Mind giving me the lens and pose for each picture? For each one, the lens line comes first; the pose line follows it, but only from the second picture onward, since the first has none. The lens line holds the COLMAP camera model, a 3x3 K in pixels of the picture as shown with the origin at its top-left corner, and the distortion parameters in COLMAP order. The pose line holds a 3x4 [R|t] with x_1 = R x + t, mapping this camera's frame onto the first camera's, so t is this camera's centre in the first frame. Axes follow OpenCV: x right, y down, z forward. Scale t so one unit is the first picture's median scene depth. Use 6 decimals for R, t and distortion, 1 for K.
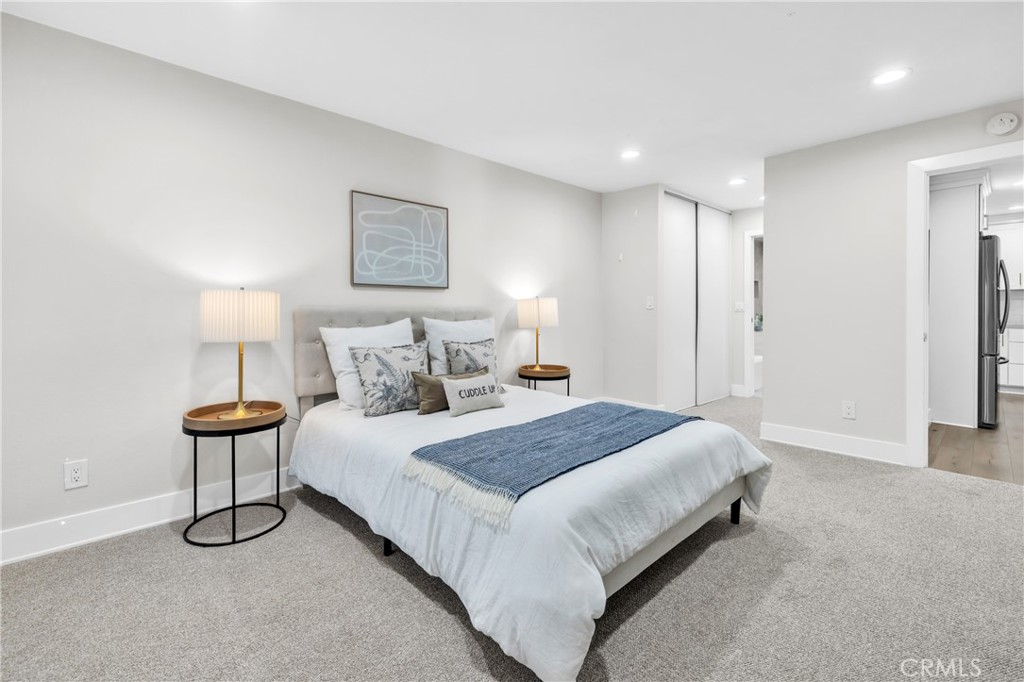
lens RADIAL K [[458.1, 0, 508.0], [0, 458.1, 315.3], [0, 0, 1]] dist [0.011327, 0.000201]
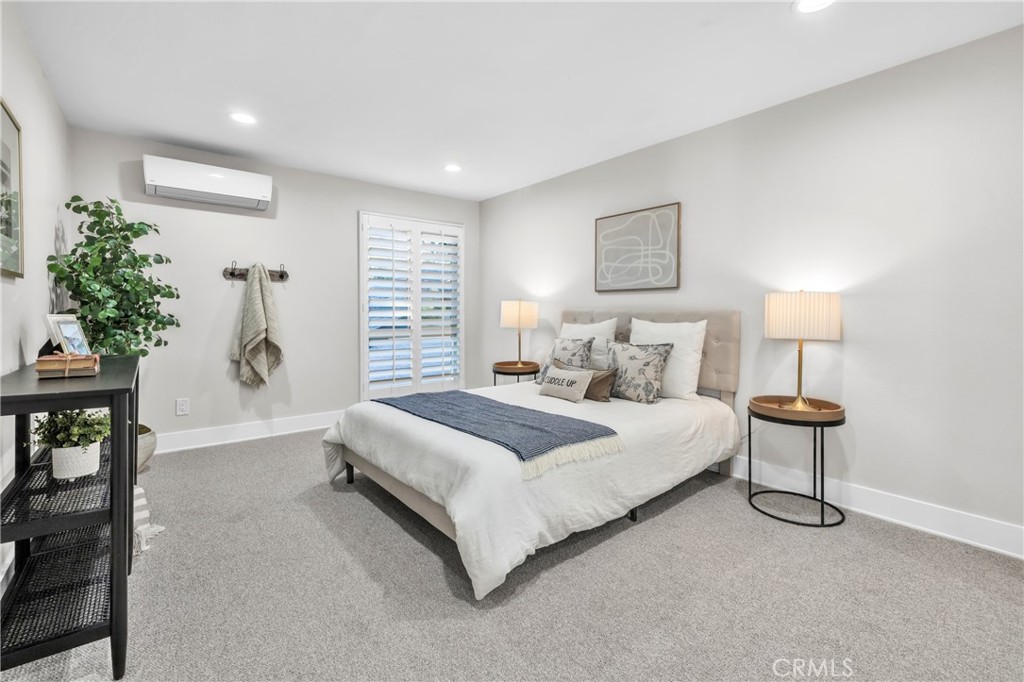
lens RADIAL K [[458.1, 0, 508.0], [0, 458.1, 315.3], [0, 0, 1]] dist [0.011327, 0.000201]
pose [[-0.093750, 0.017653, -0.995439, 0.887524], [-0.007242, 0.999804, 0.018413, -0.019222], [0.995569, 0.008935, -0.093604, 0.790342]]
